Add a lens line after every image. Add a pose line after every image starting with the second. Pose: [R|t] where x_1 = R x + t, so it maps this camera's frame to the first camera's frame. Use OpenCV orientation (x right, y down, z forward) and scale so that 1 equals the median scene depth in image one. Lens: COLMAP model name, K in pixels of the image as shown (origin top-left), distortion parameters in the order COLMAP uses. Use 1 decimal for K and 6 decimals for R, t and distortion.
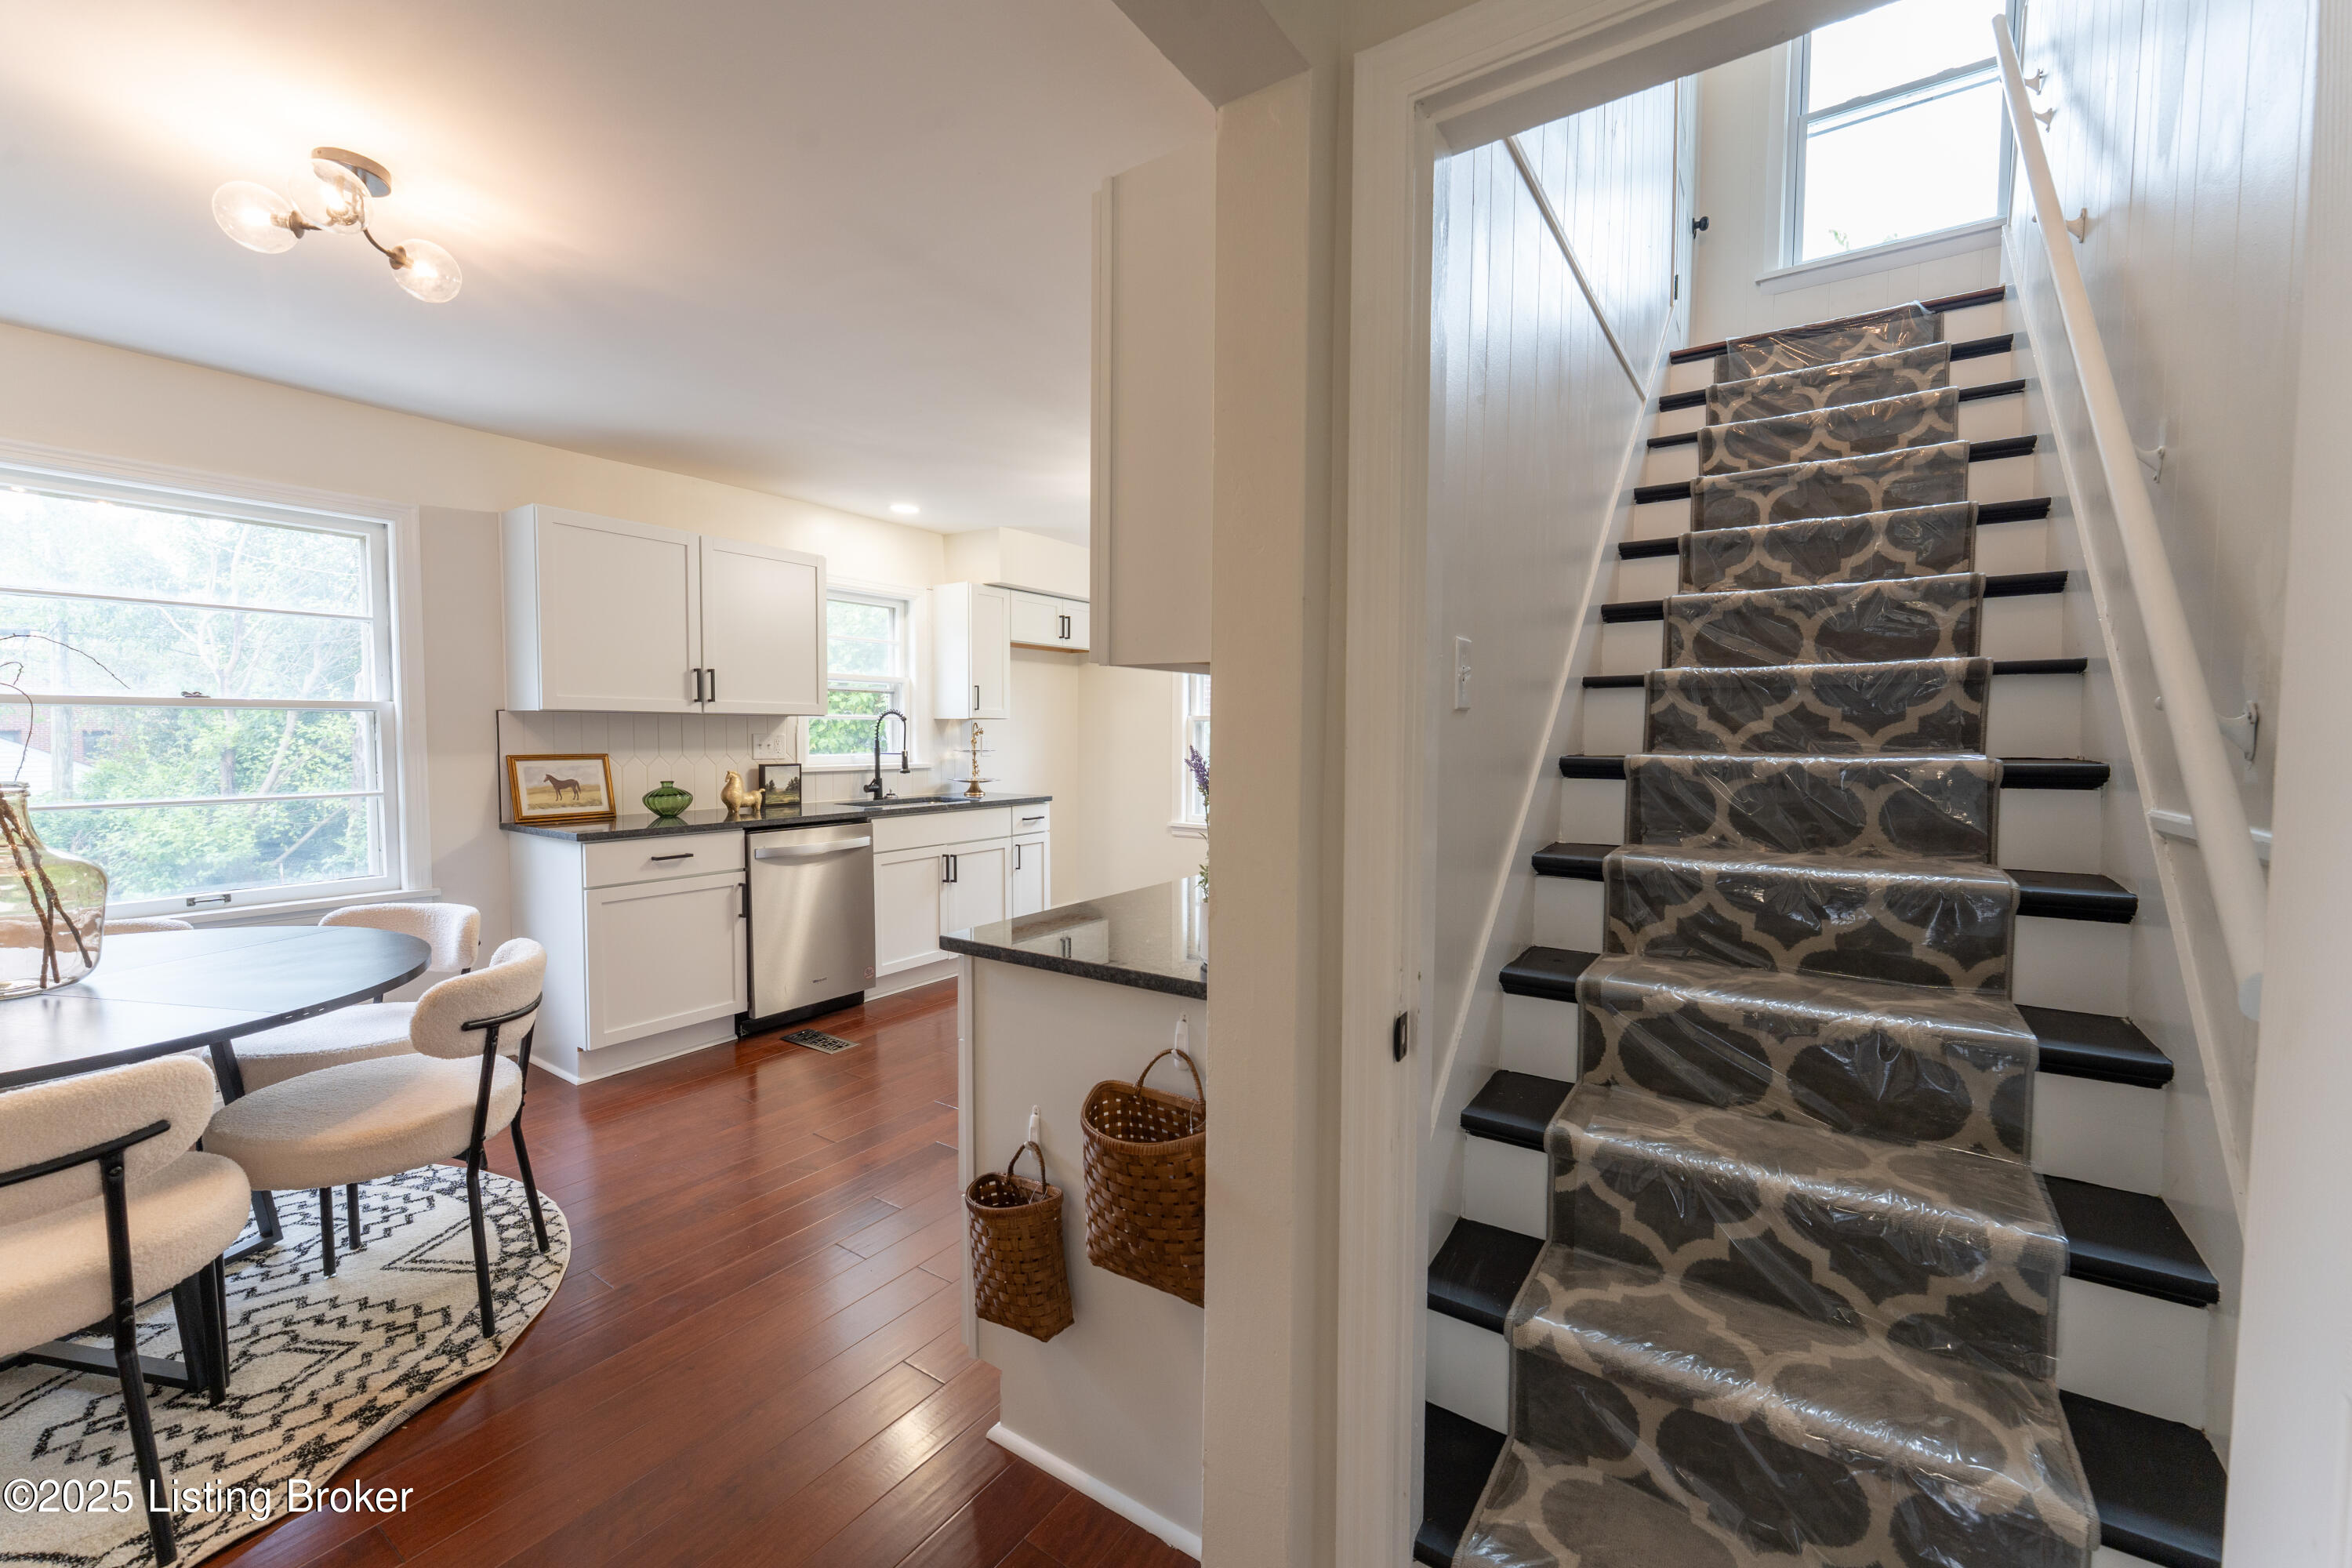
lens RADIAL K [[954.1, 0, 1191.1], [0, 954.1, 774.1], [0, 0, 1]] dist [-0.004155, 0.000374]
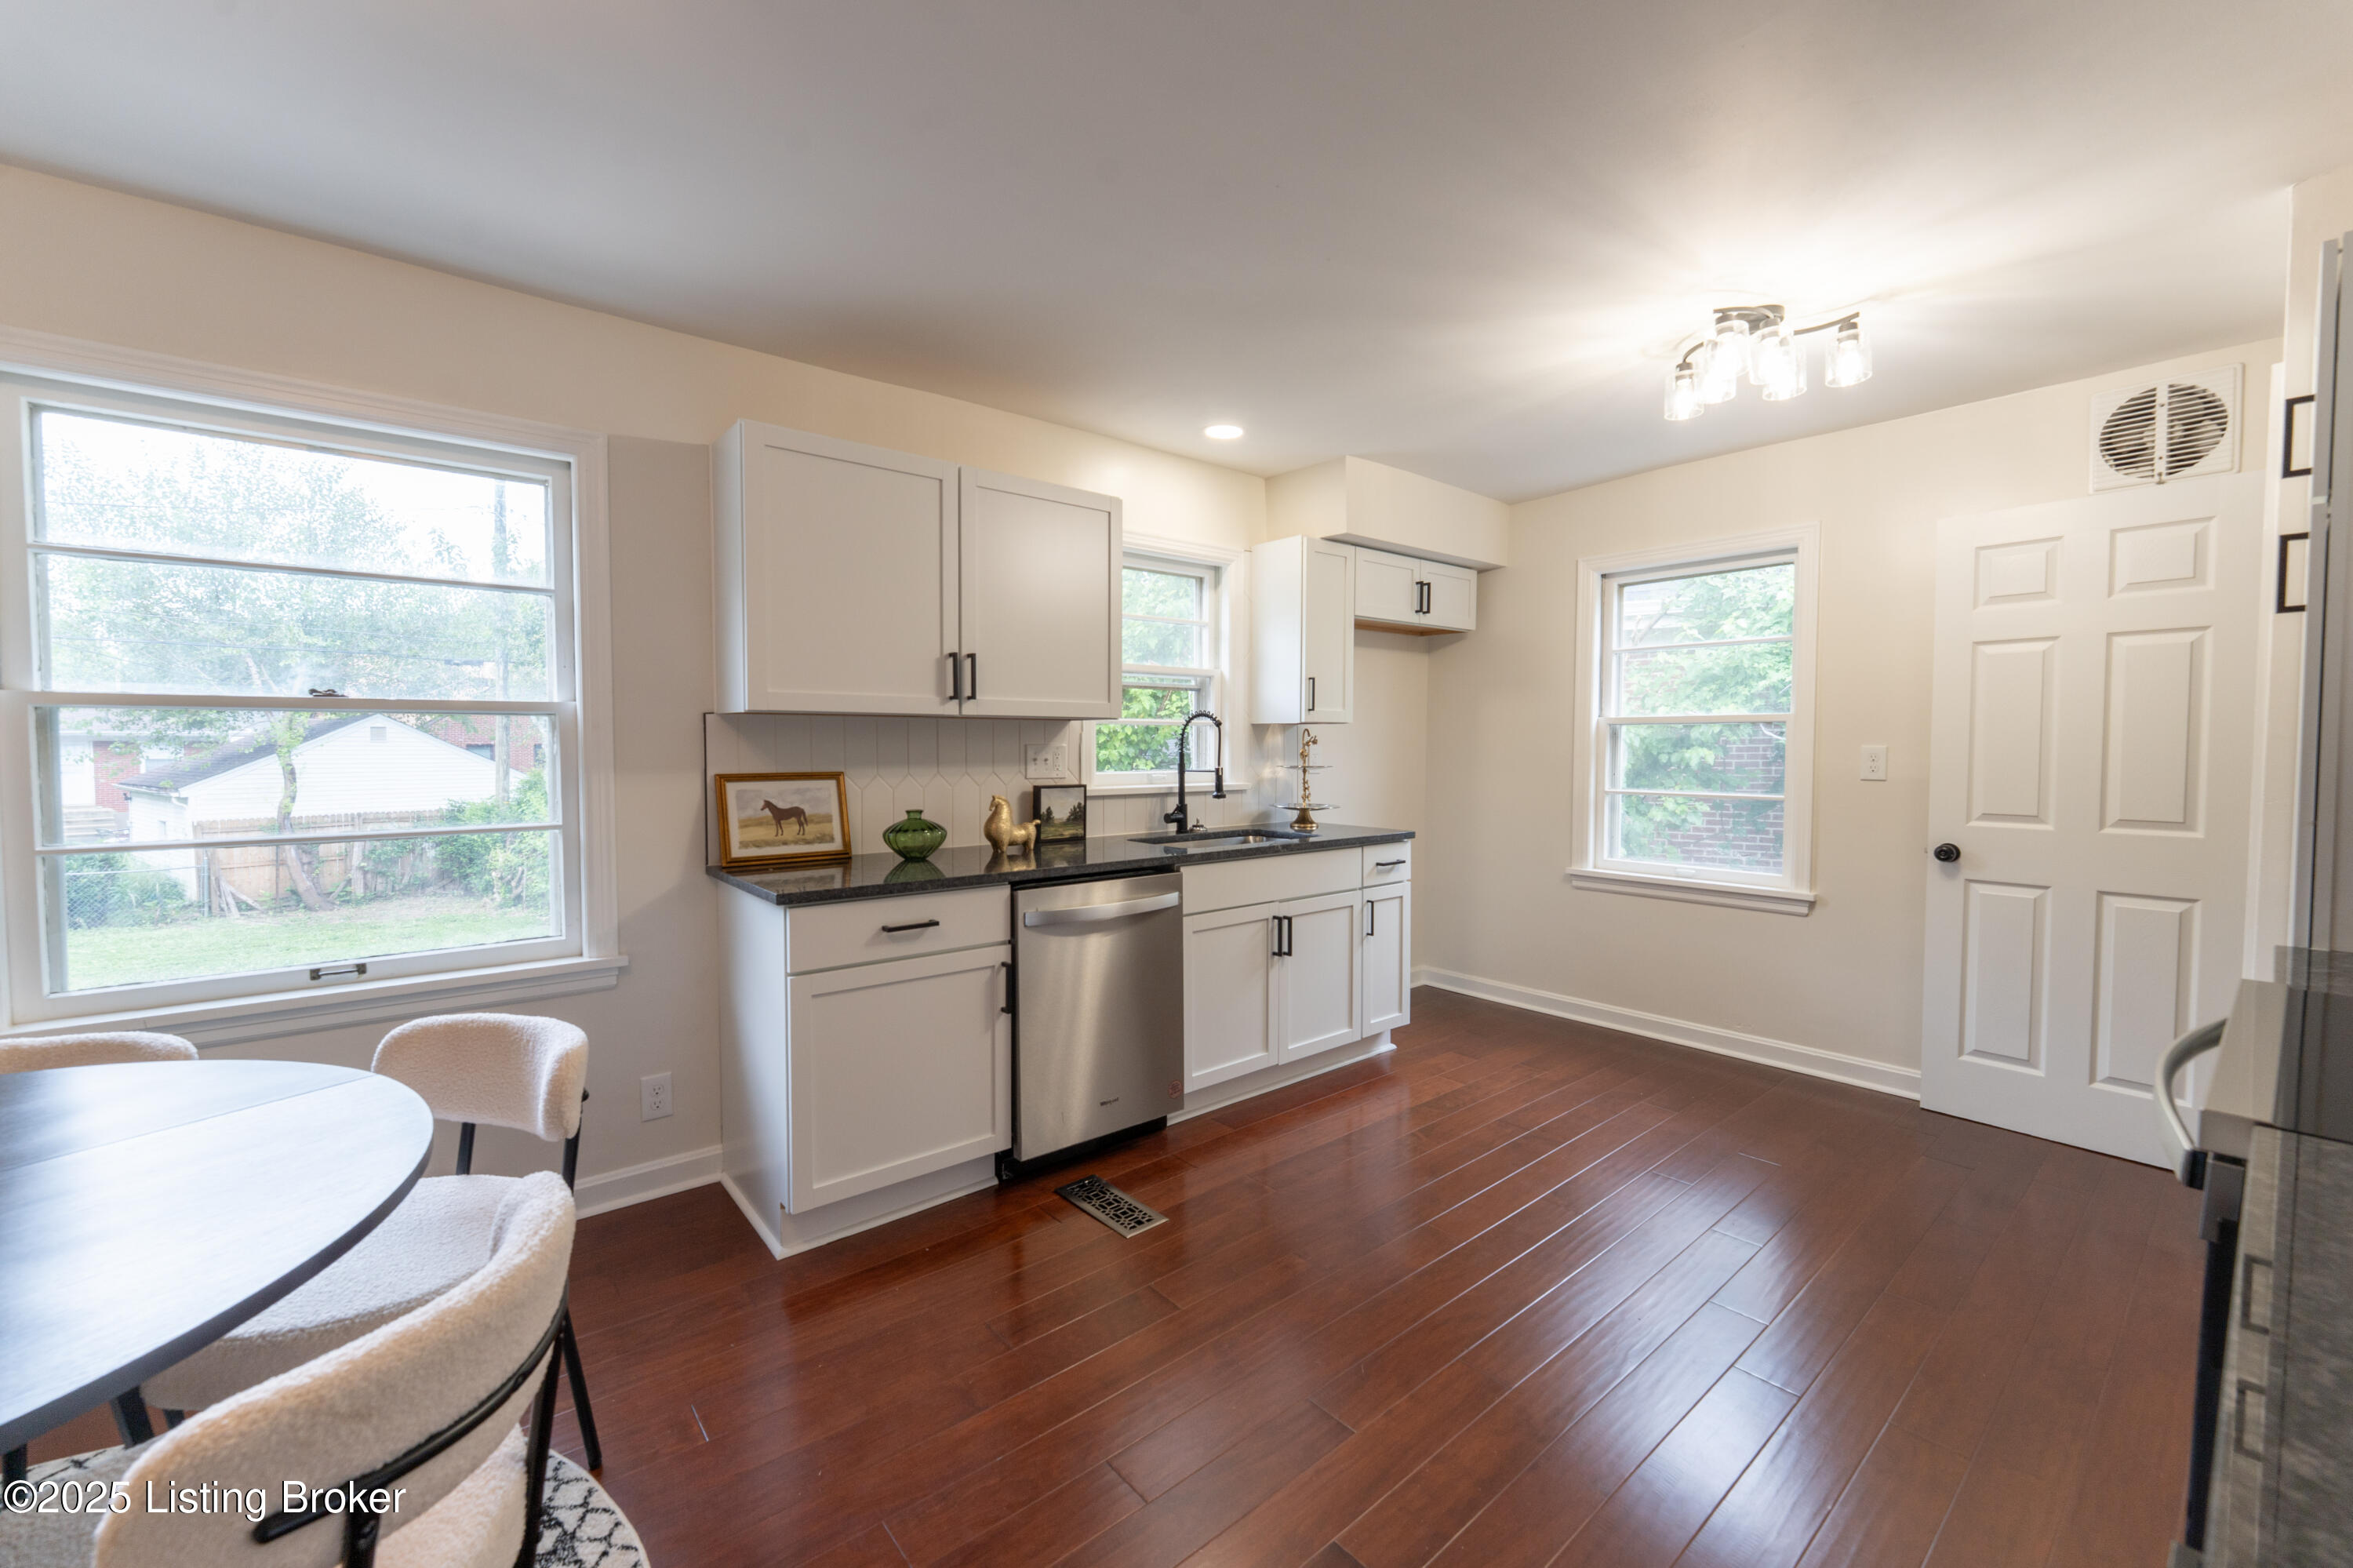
lens RADIAL K [[954.6, 0, 1160.8], [0, 954.6, 775.7], [0, 0, 1]] dist [-0.004155, 0.000374]
pose [[0.954152, 0.007233, -0.299235, -0.146342], [-0.010099, 0.999917, -0.008033, -0.013894], [0.299152, 0.010686, 0.954146, 0.343600]]
